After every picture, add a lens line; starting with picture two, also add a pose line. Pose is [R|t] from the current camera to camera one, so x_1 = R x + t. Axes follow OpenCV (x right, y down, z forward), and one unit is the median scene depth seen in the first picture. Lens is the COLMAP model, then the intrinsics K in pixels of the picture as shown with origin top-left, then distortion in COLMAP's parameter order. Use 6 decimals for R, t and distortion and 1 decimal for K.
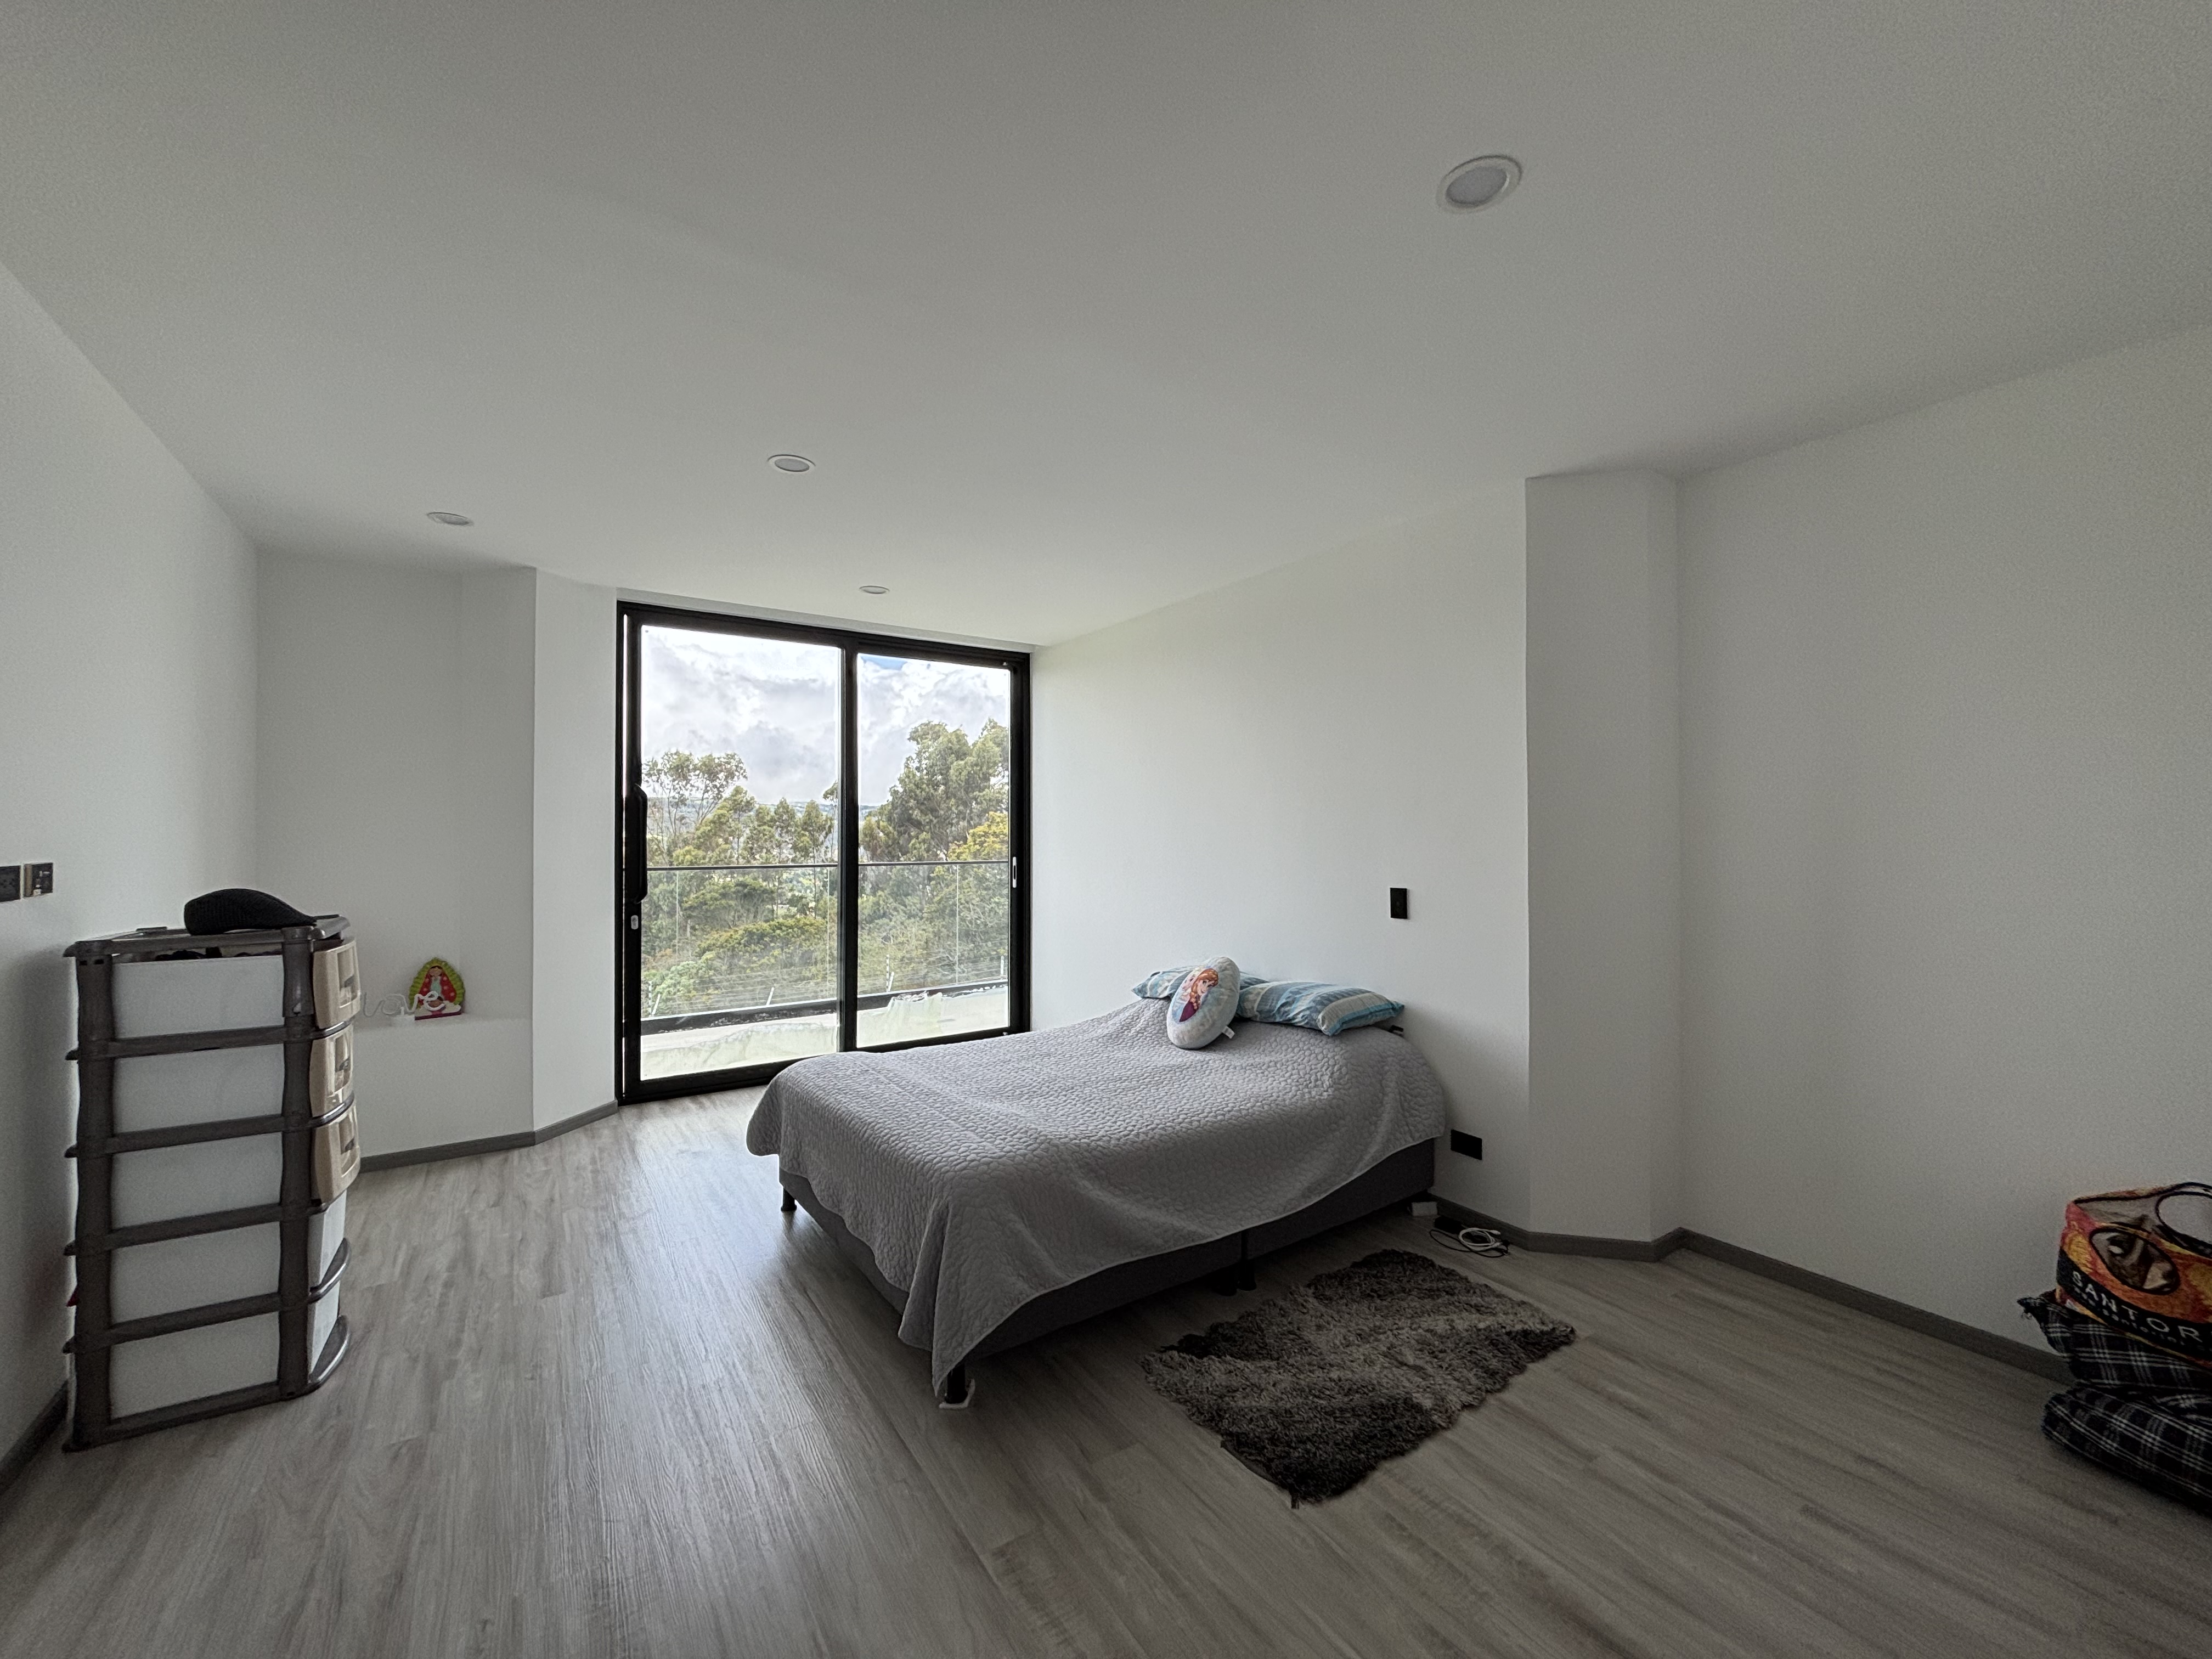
lens RADIAL K [[892.5, 0, 1121.8], [0, 892.5, 825.8], [0, 0, 1]] dist [-0.002442, -0.000183]
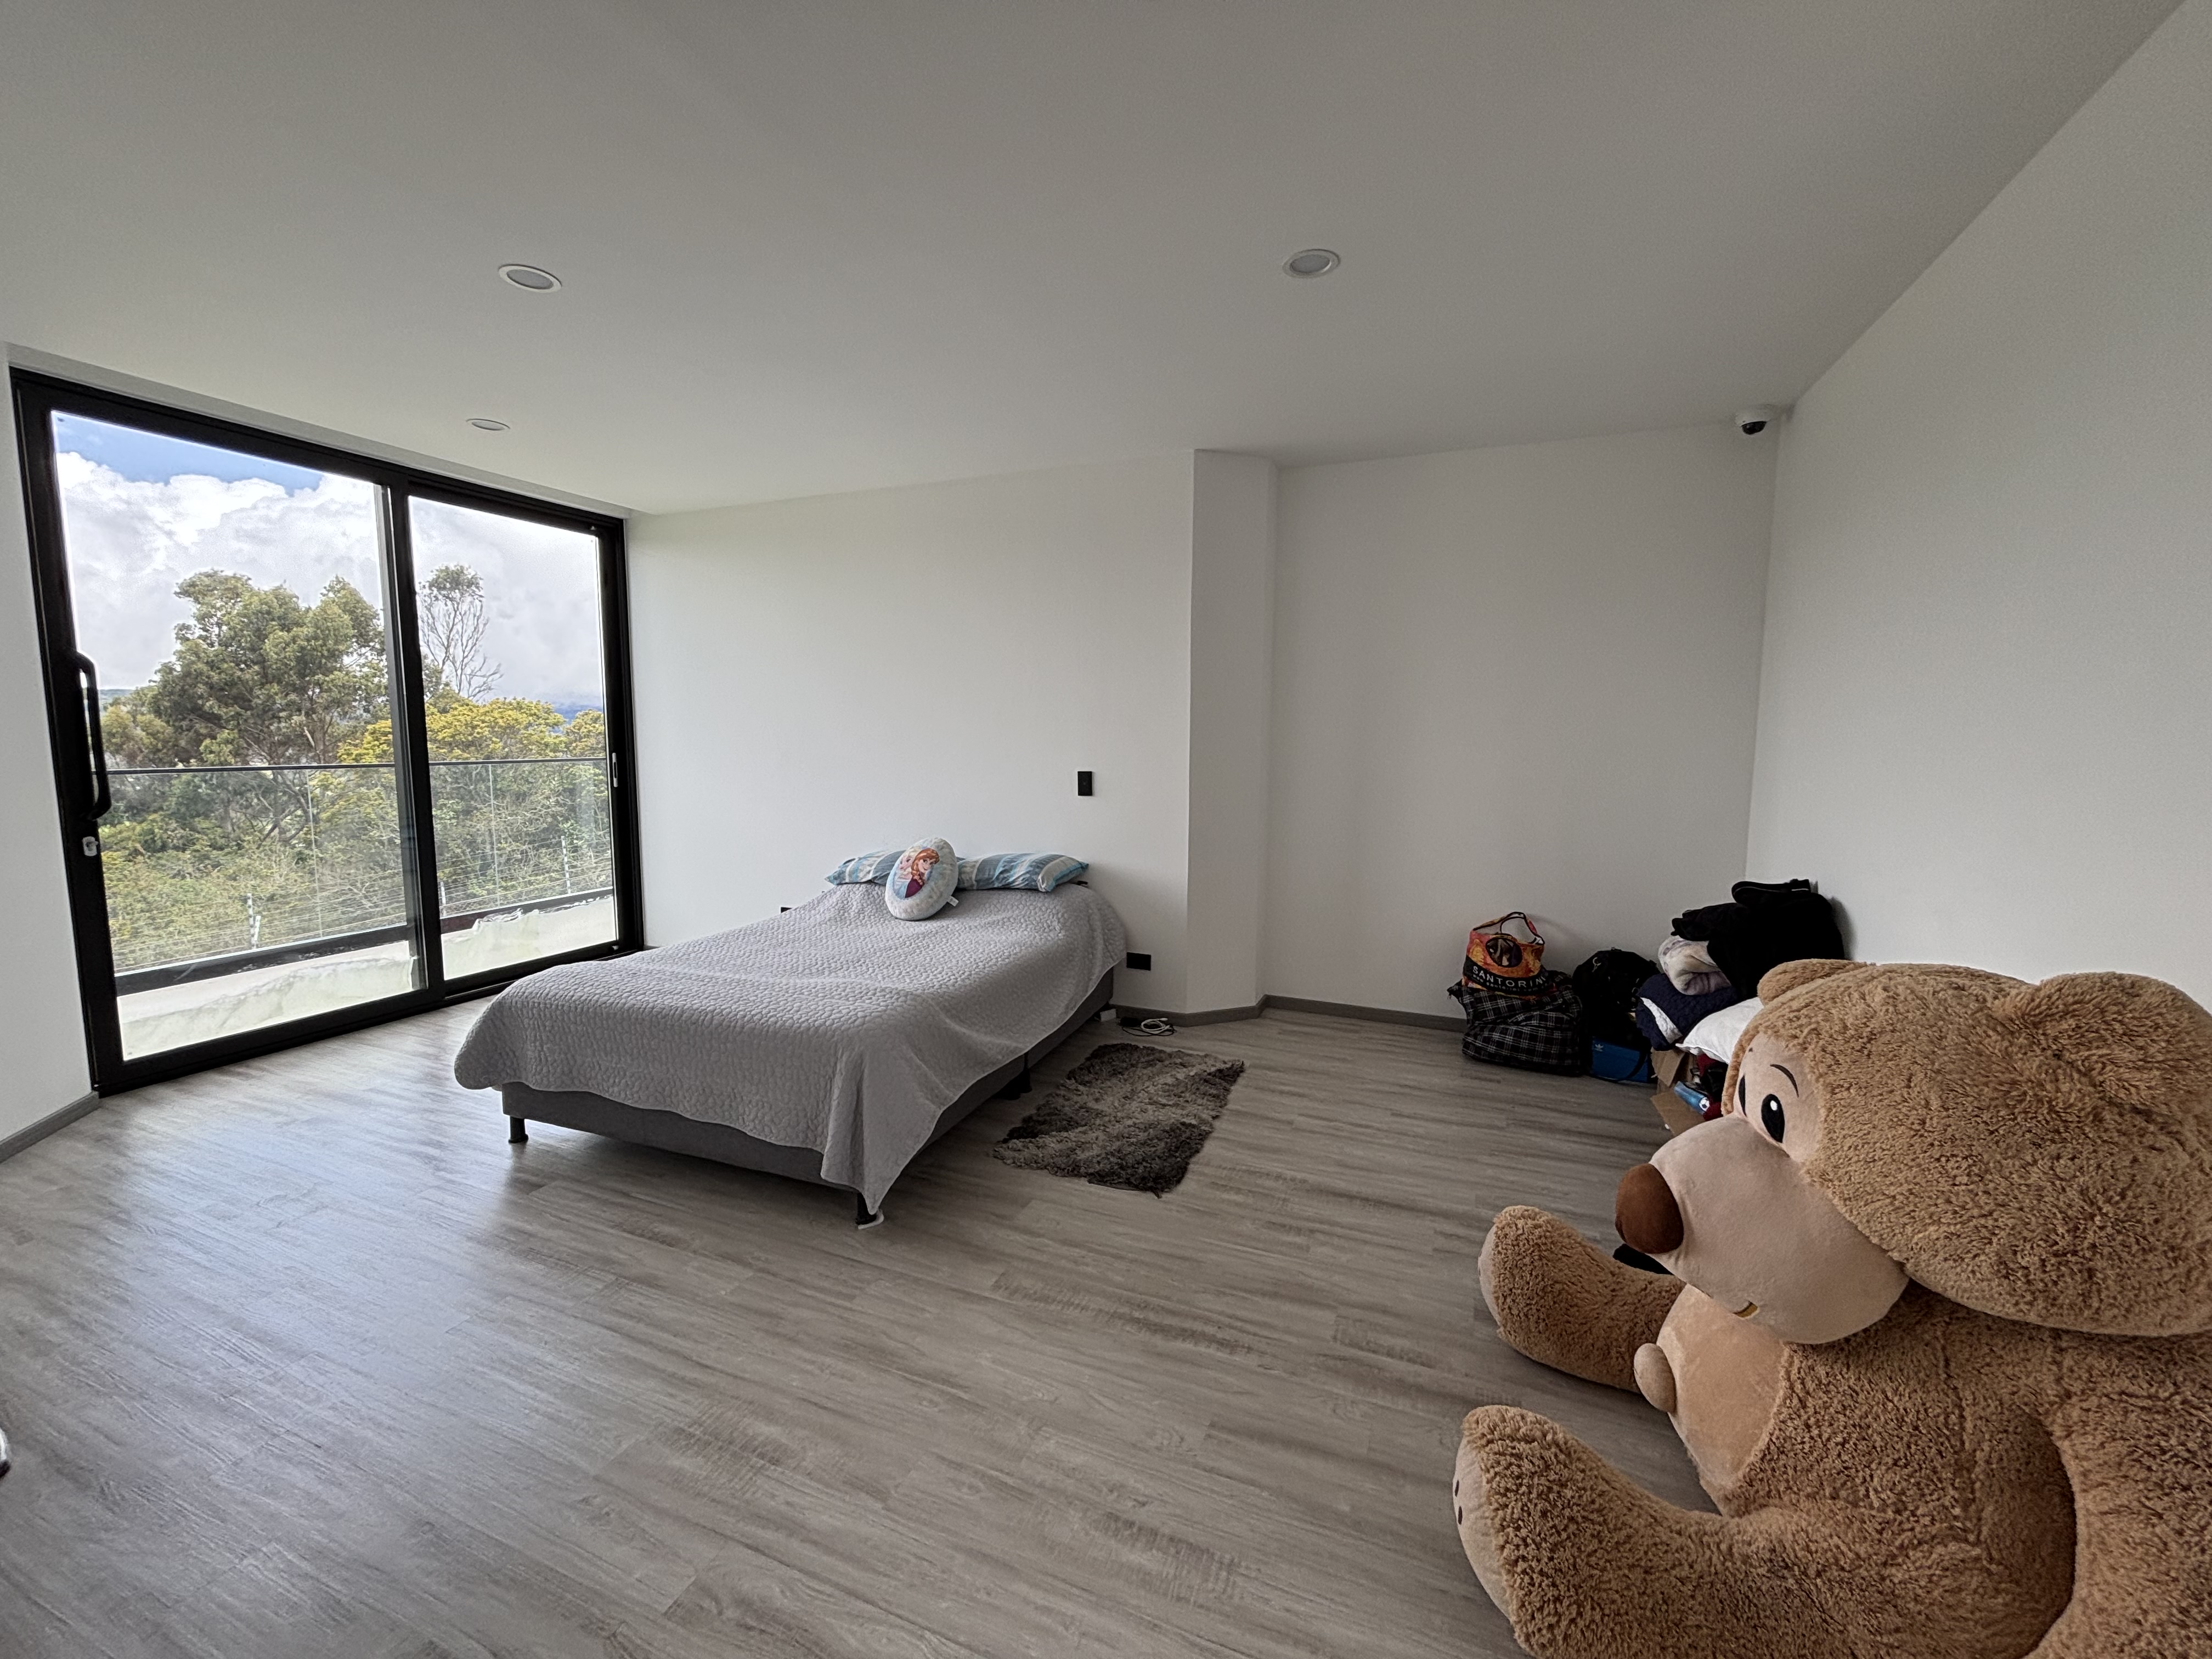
lens RADIAL K [[892.5, 0, 1098.7], [0, 892.5, 832.5], [0, 0, 1]] dist [-0.002442, -0.000183]
pose [[0.829846, -0.058455, 0.554922, -0.366256], [-0.007852, 0.993176, 0.116362, 0.011068], [-0.557937, -0.100920, 0.823724, -0.036610]]
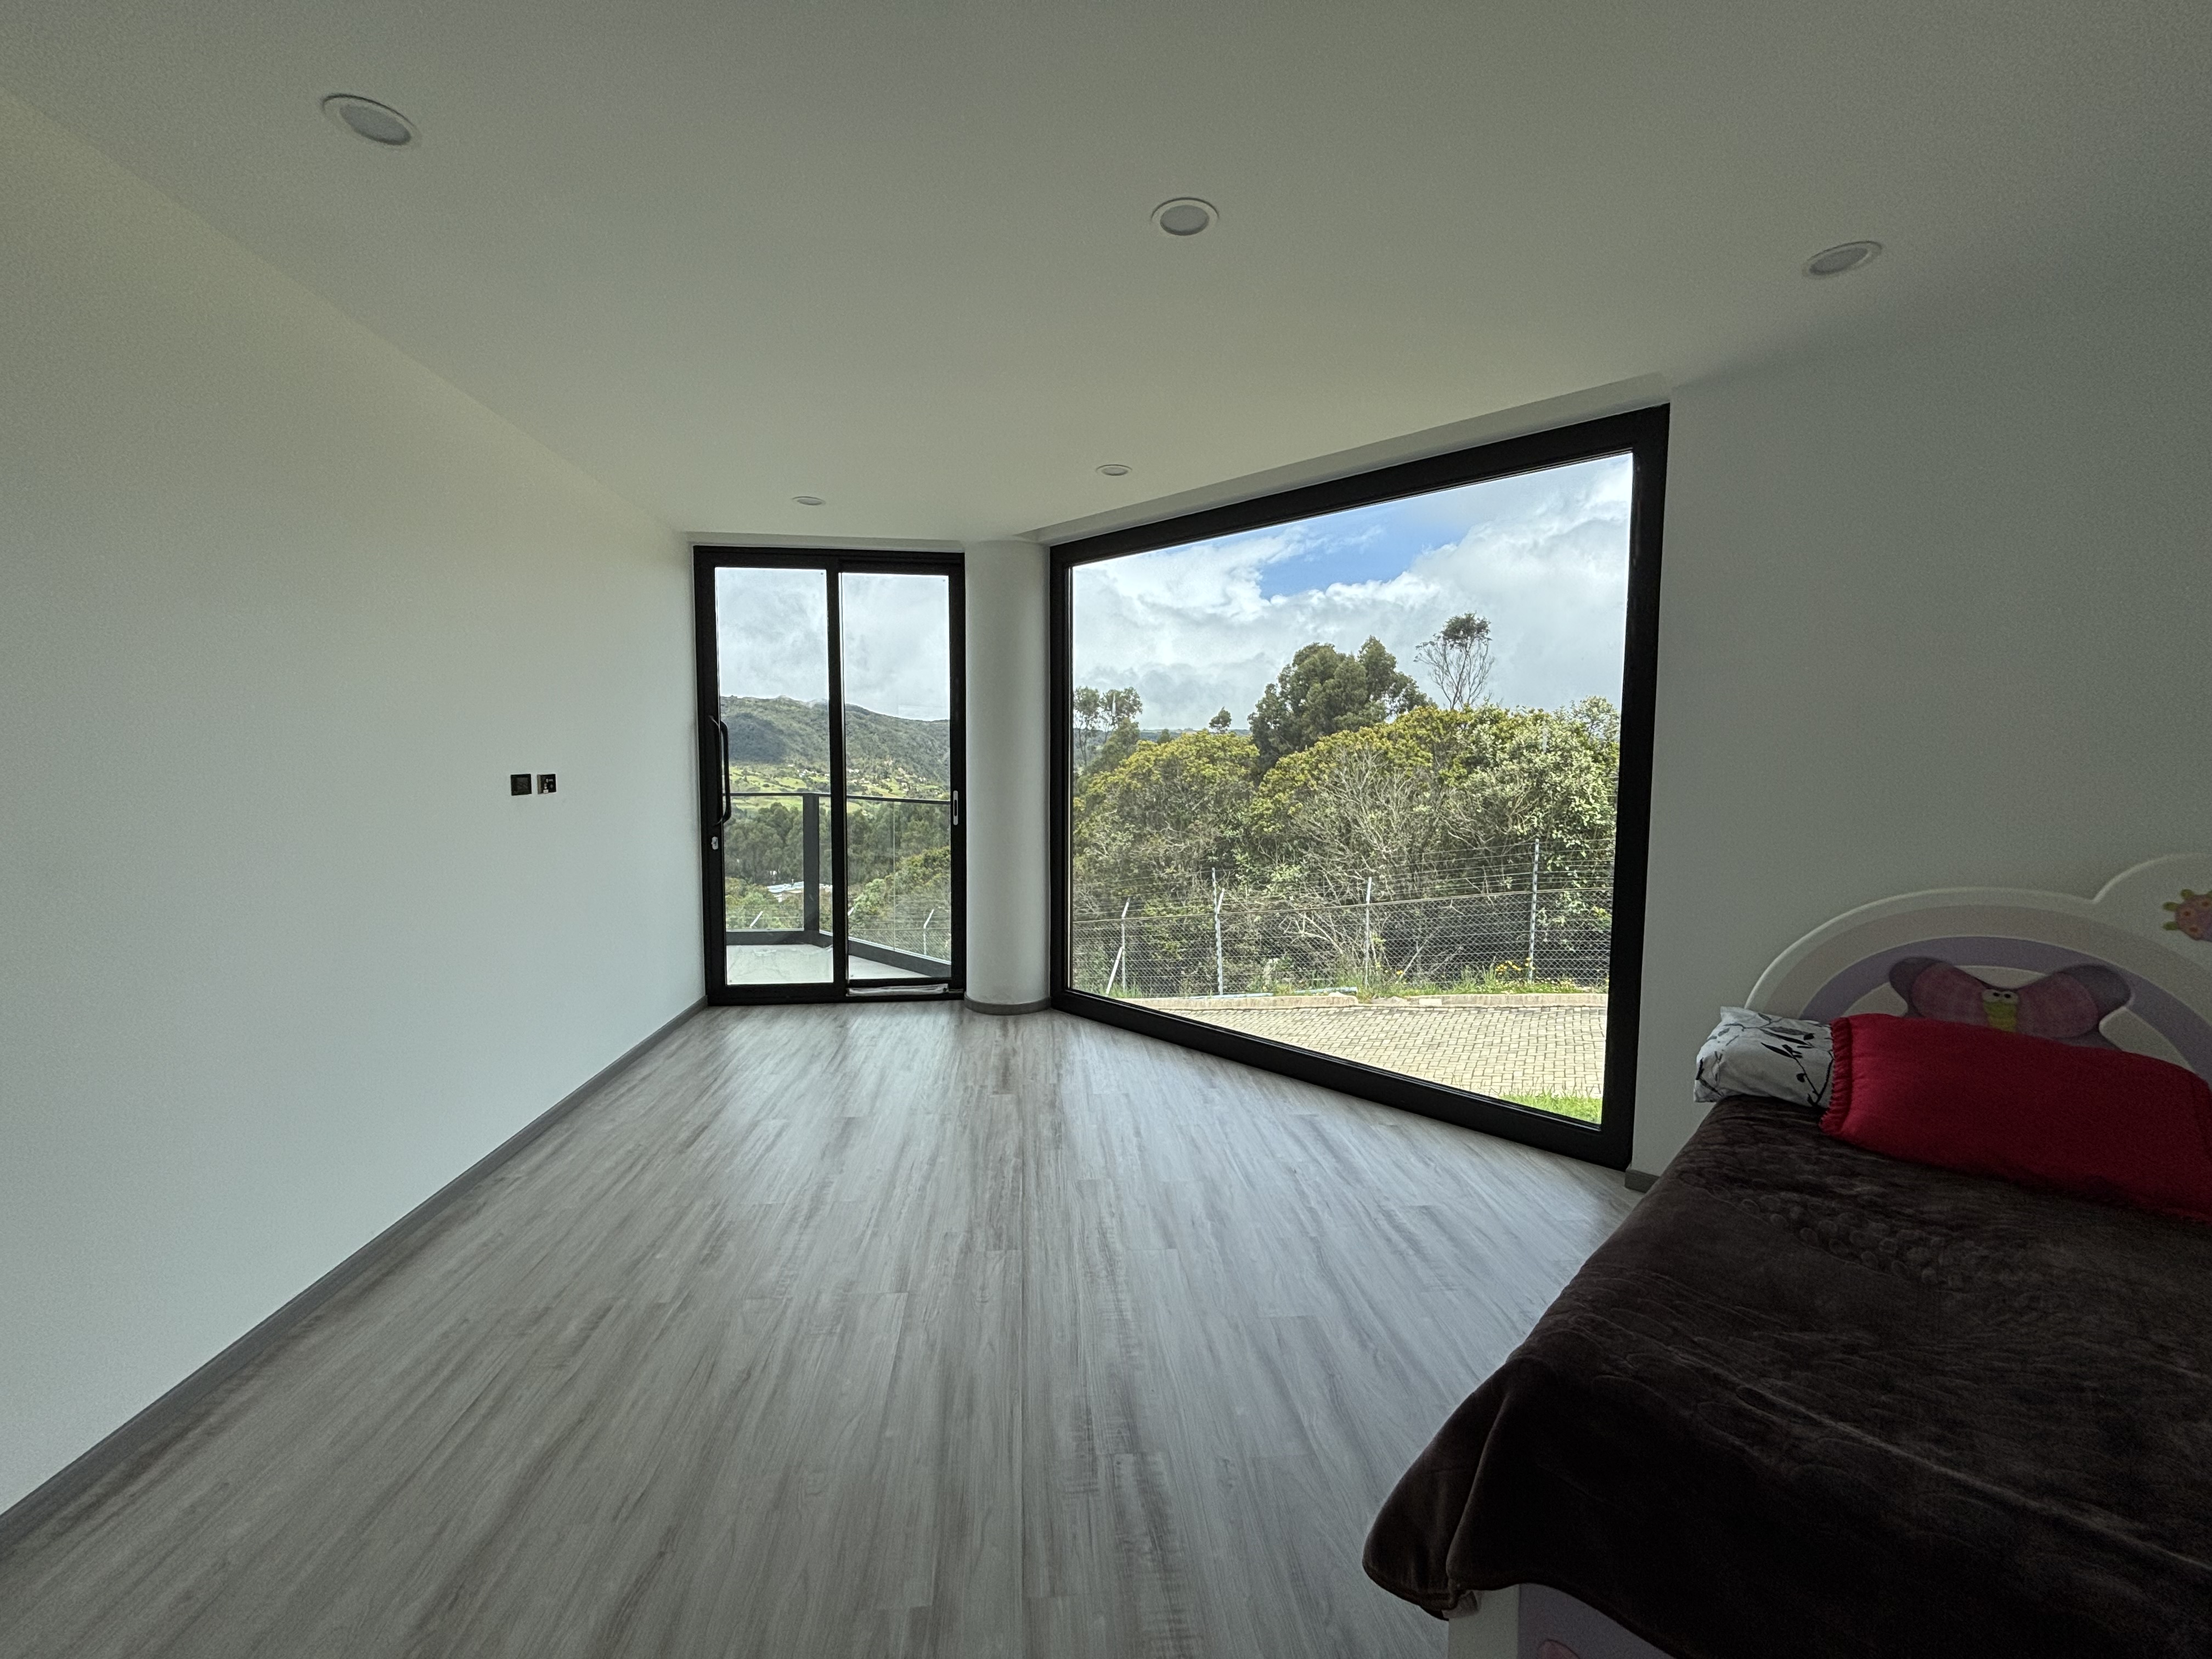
lens RADIAL K [[892.5, 0, 1085.1], [0, 892.5, 810.6], [0, 0, 1]] dist [-0.002442, -0.000183]
pose [[0.869047, 0.030552, -0.493784, 0.522360], [0.000081, 0.998083, 0.061896, 0.001005], [0.494729, -0.053831, 0.867379, 0.370838]]
